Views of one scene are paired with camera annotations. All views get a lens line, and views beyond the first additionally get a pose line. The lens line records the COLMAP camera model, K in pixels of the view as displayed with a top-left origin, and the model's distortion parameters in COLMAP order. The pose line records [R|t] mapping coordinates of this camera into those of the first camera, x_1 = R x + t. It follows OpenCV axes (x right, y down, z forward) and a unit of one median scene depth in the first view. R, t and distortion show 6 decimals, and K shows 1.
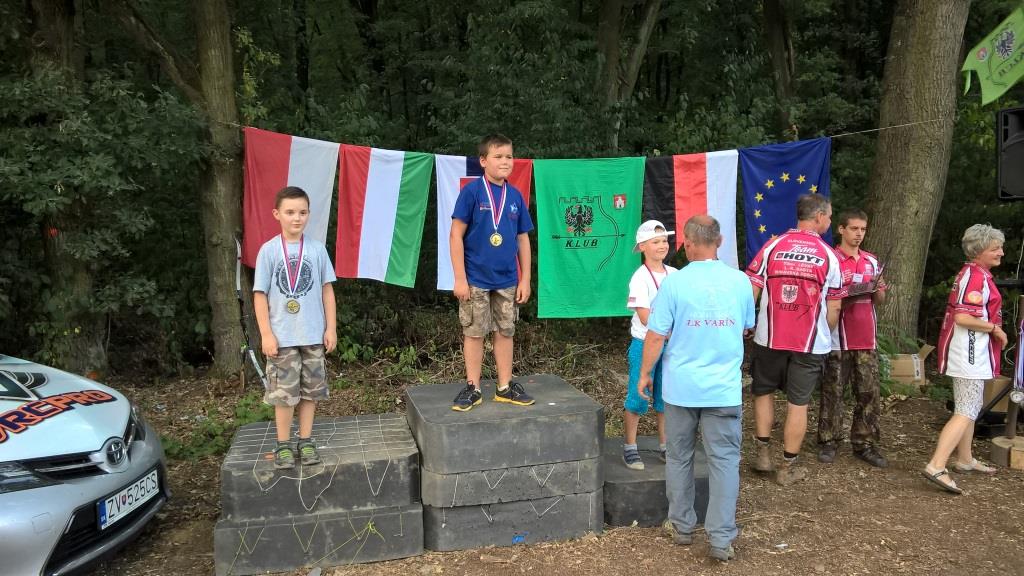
lens RADIAL K [[757.9, 0, 506.3], [0, 757.9, 285.2], [0, 0, 1]] dist [0.013972, -0.024396]
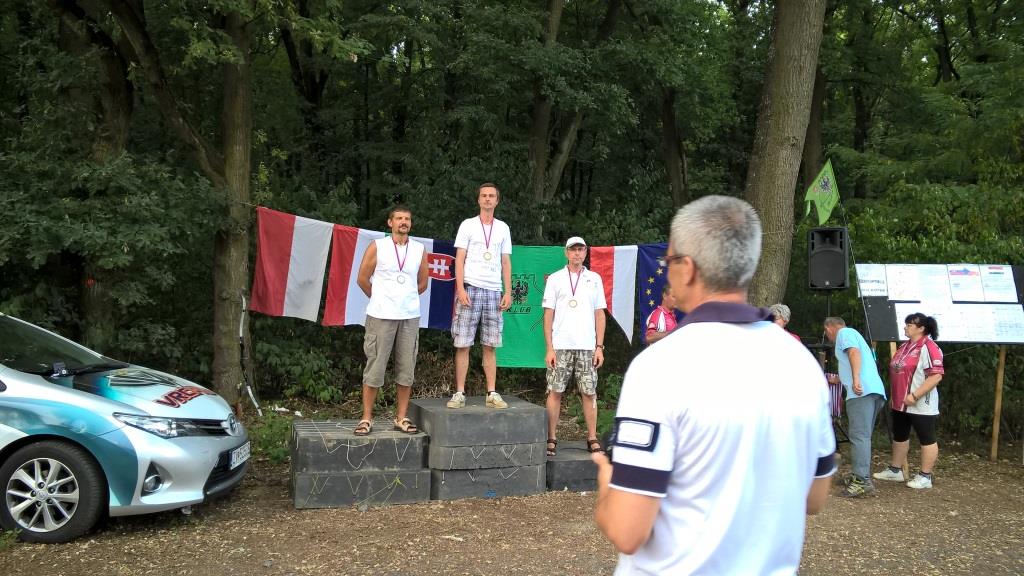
lens RADIAL K [[757.9, 0, 508.6], [0, 757.9, 284.5], [0, 0, 1]] dist [0.013972, -0.024396]
pose [[0.991539, 0.047294, 0.120885, -0.080159], [-0.034061, 0.993428, -0.109275, 0.044011], [-0.125259, 0.104233, 0.986634, -0.285239]]
